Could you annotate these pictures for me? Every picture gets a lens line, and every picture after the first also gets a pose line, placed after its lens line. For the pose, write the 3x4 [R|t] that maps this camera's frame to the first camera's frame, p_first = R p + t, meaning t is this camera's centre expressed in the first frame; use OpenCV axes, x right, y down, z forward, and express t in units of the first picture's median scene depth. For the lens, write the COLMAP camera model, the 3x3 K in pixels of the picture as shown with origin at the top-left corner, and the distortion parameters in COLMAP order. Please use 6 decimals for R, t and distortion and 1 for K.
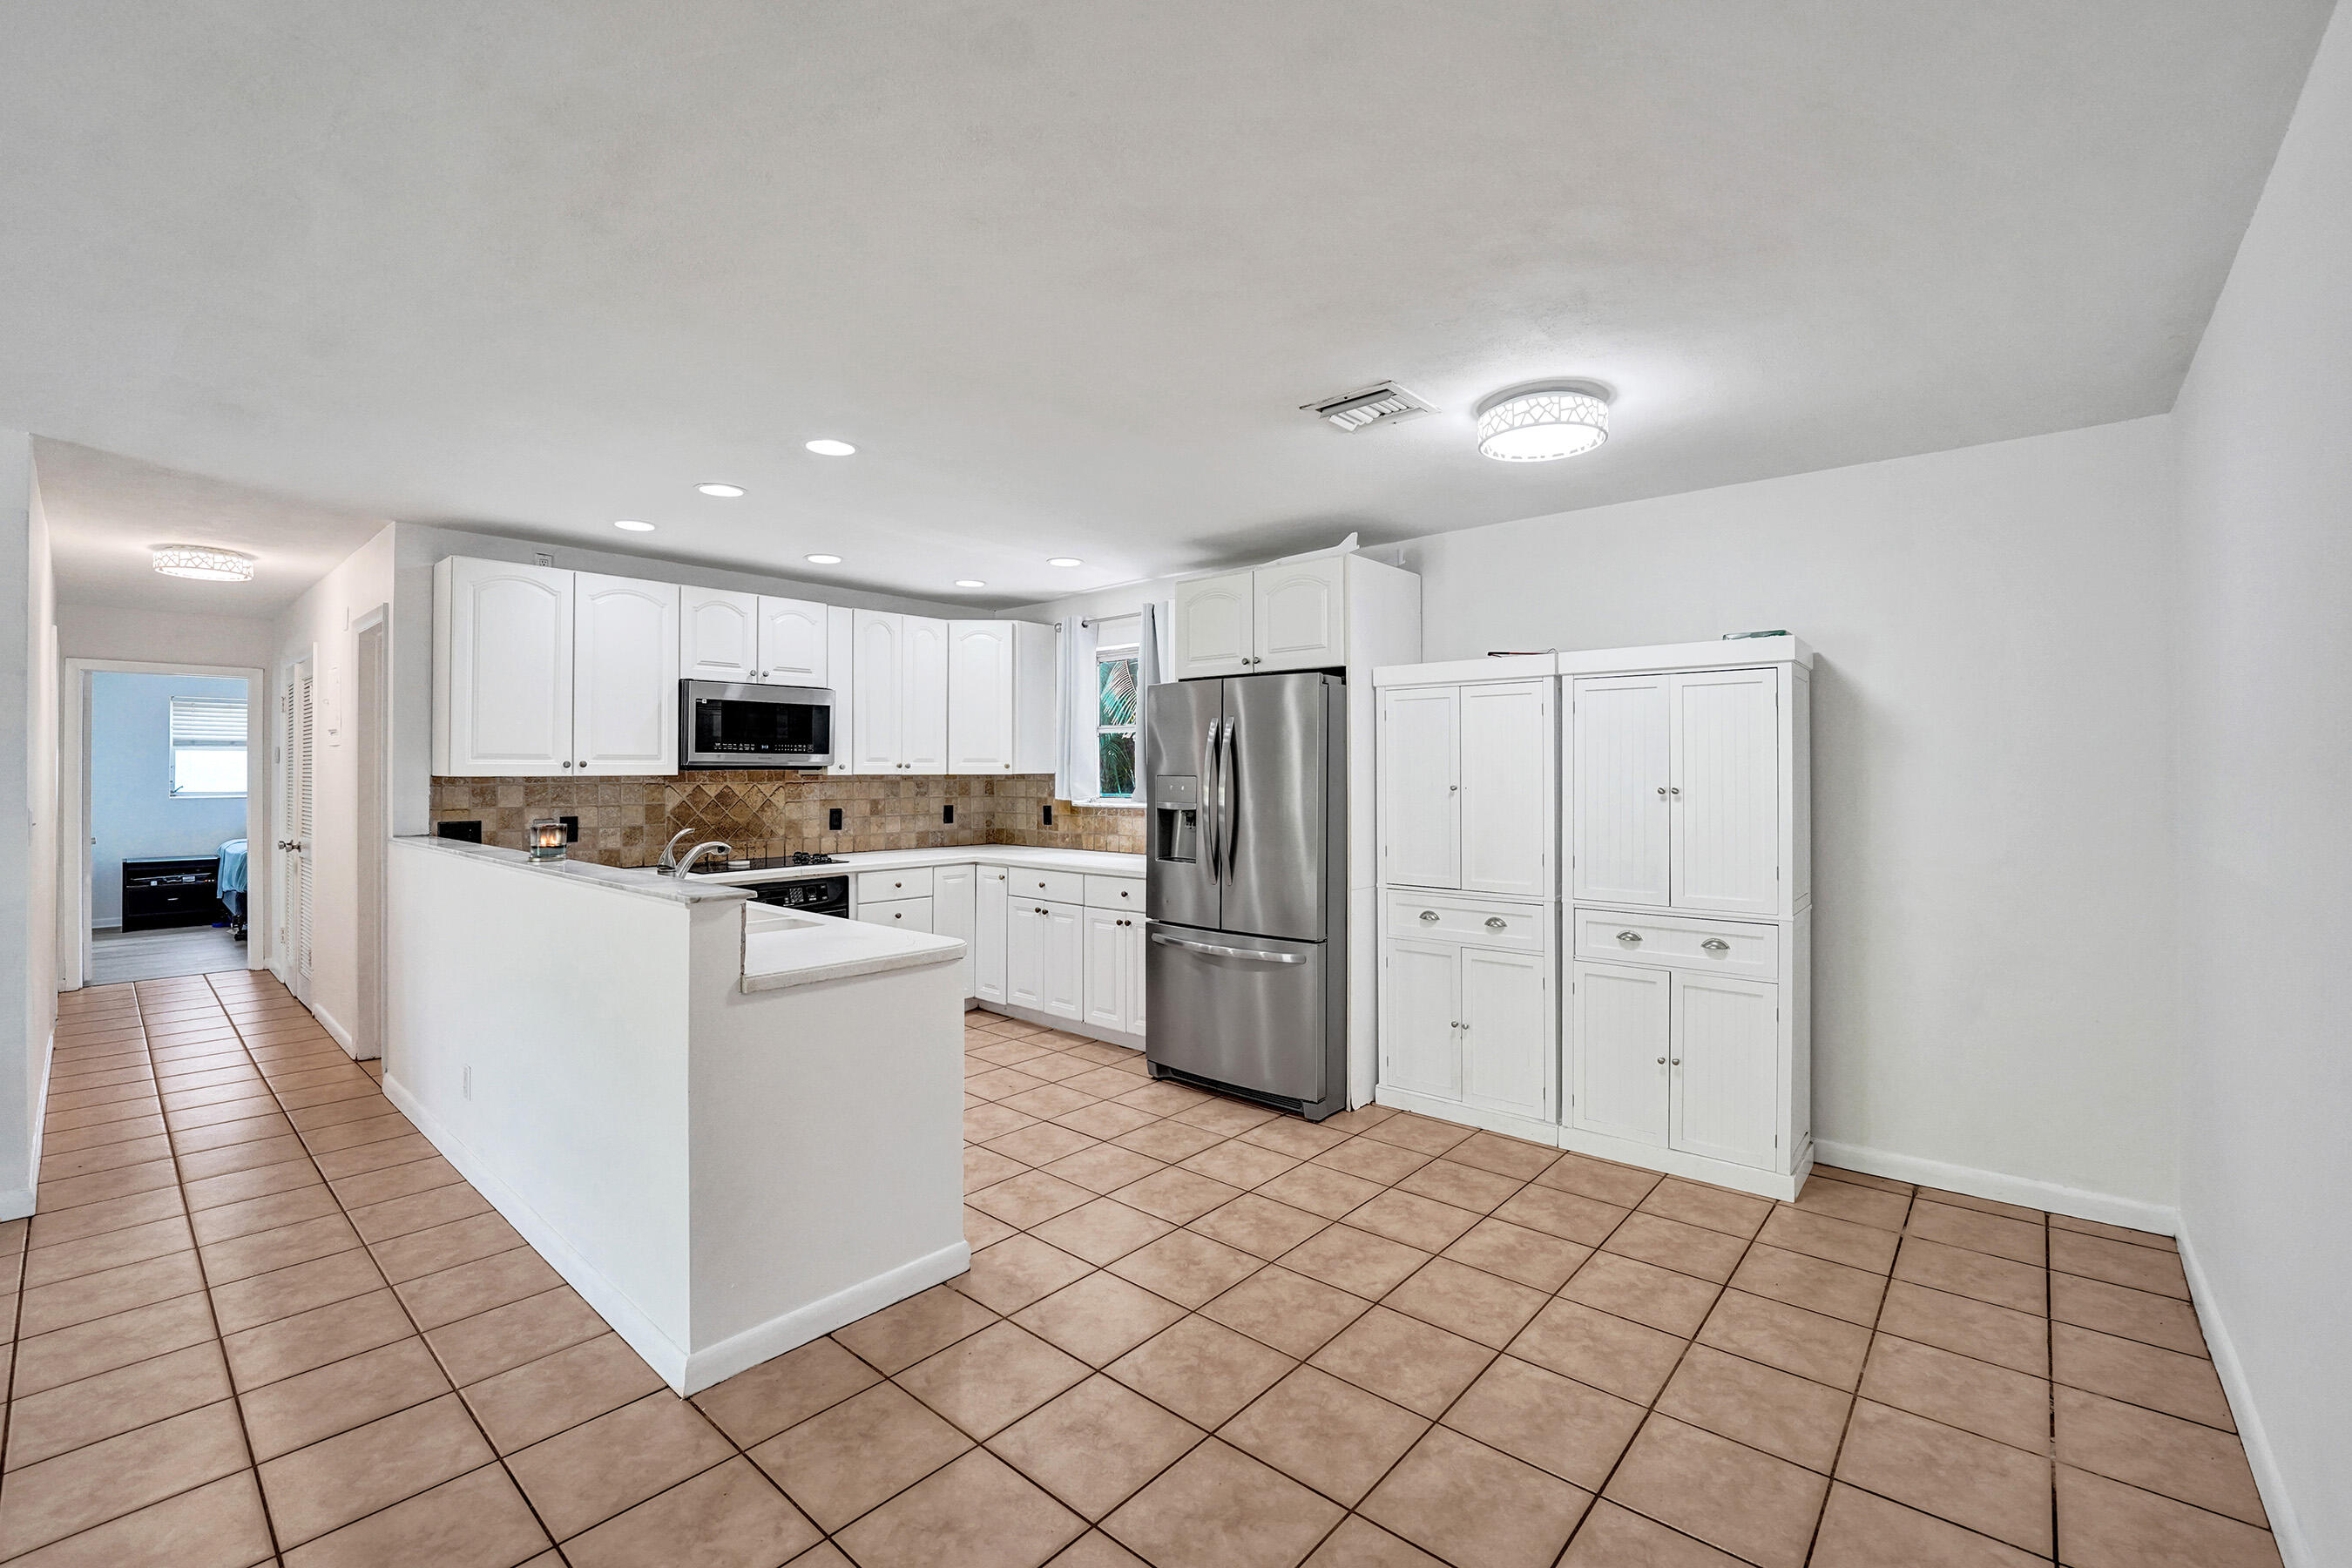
lens RADIAL K [[982.5, 0, 1178.8], [0, 982.5, 764.5], [0, 0, 1]] dist [-0.030040, 0.003992]
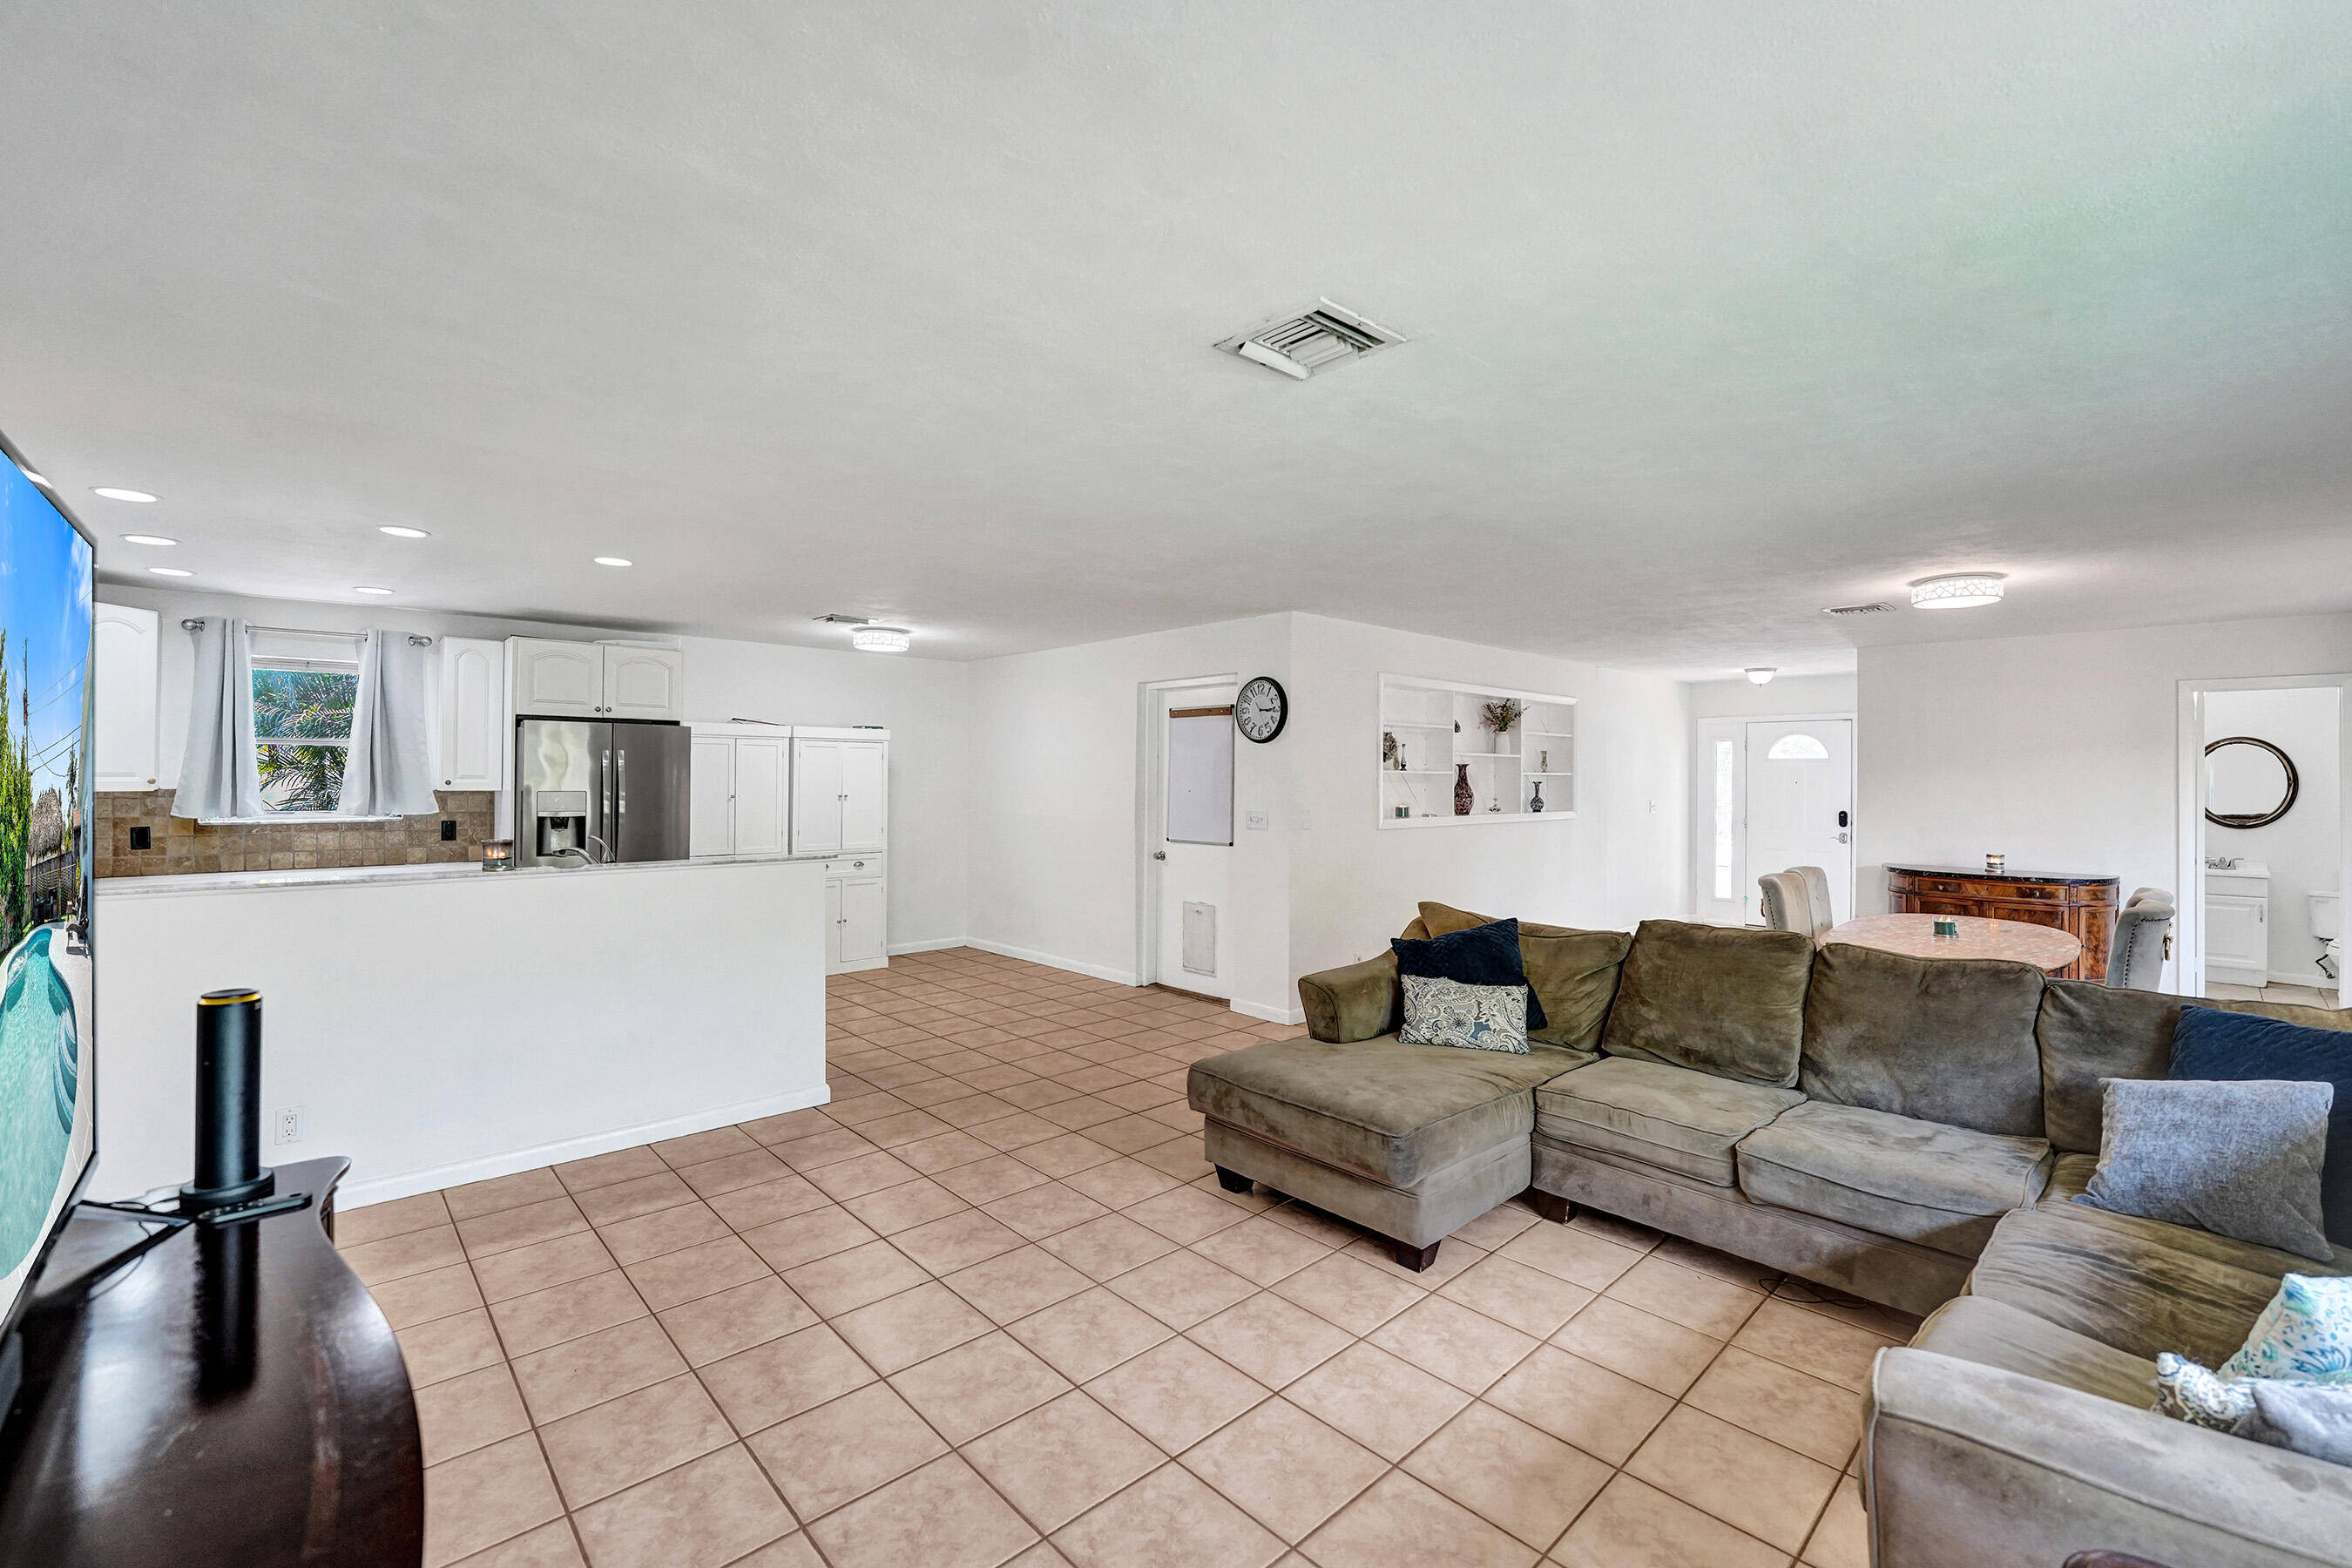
lens RADIAL K [[975.6, 0, 1176.0], [0, 975.6, 784.0], [0, 0, 1]] dist [-0.032476, -0.000205]
pose [[0.106788, -0.003792, 0.994275, -1.115765], [-0.014517, 0.999880, 0.005373, -0.016366], [-0.994176, -0.015008, 0.106720, 0.030491]]
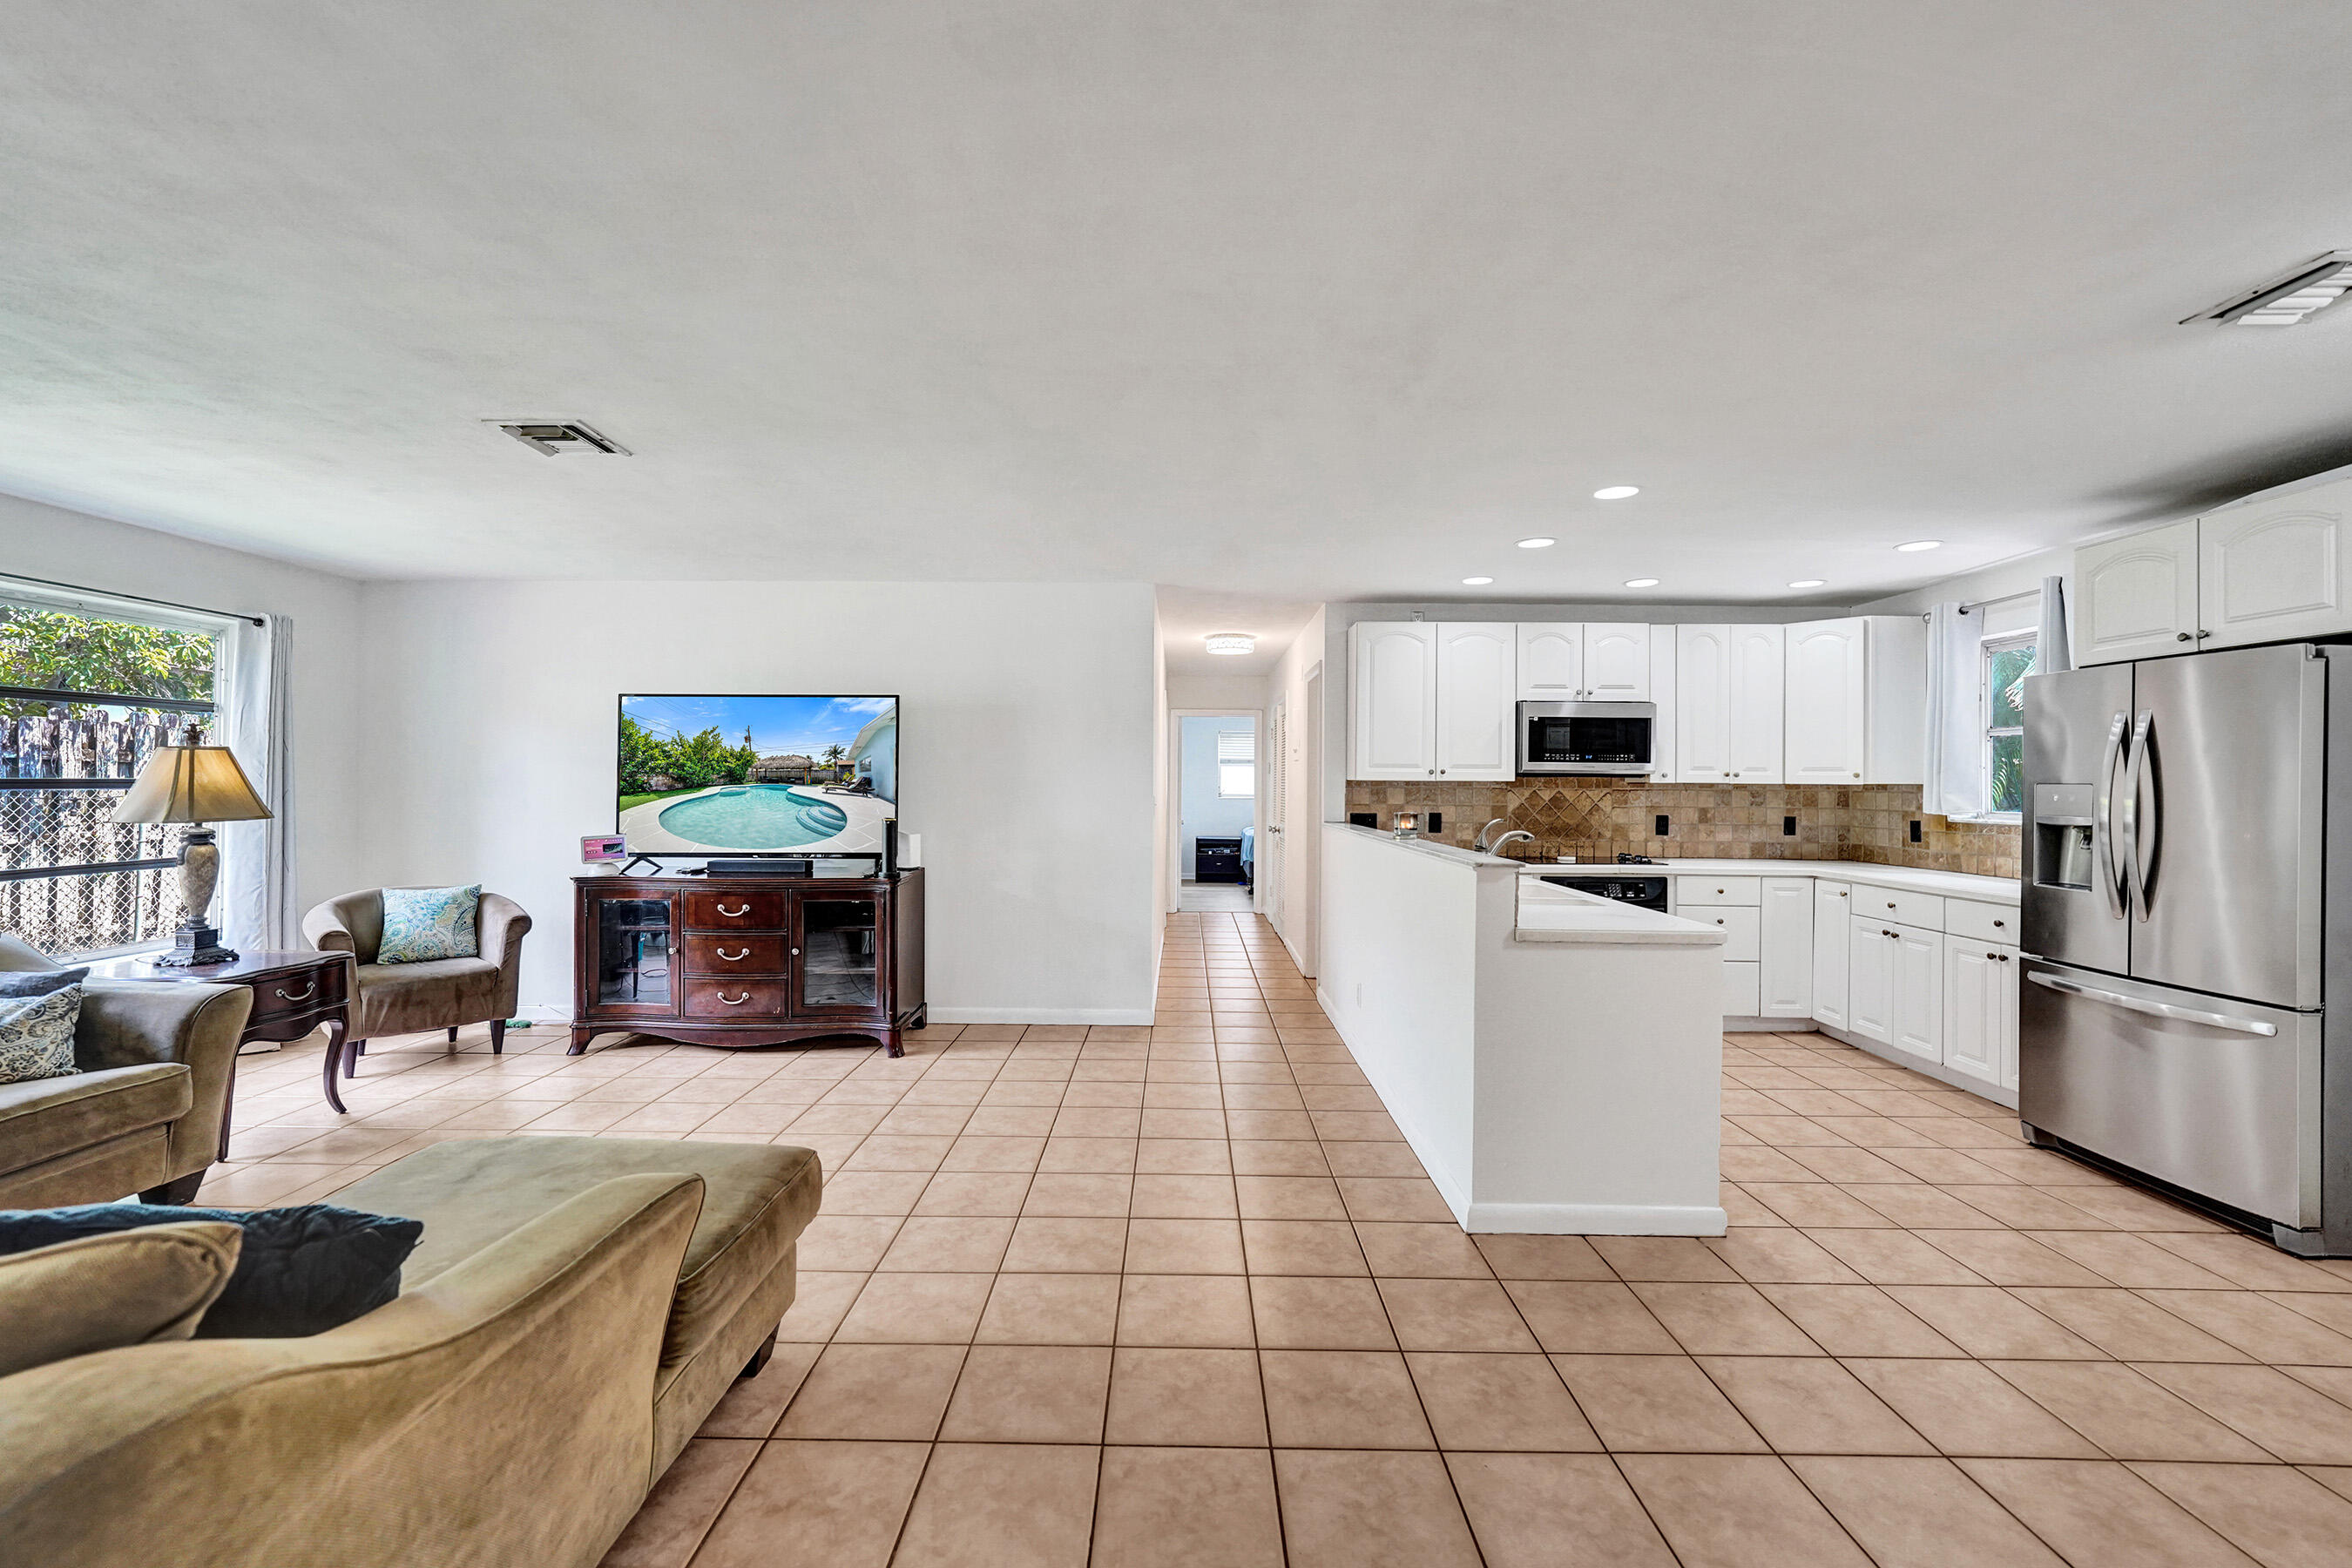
lens RADIAL K [[949.4, 0, 1168.4], [0, 949.4, 785.2], [0, 0, 1]] dist [-0.022050, 0.000174]
pose [[0.644844, 0.007823, -0.764275, 0.100954], [-0.004415, 0.999969, 0.006511, 0.010049], [0.764302, -0.000825, 0.644858, -0.077979]]
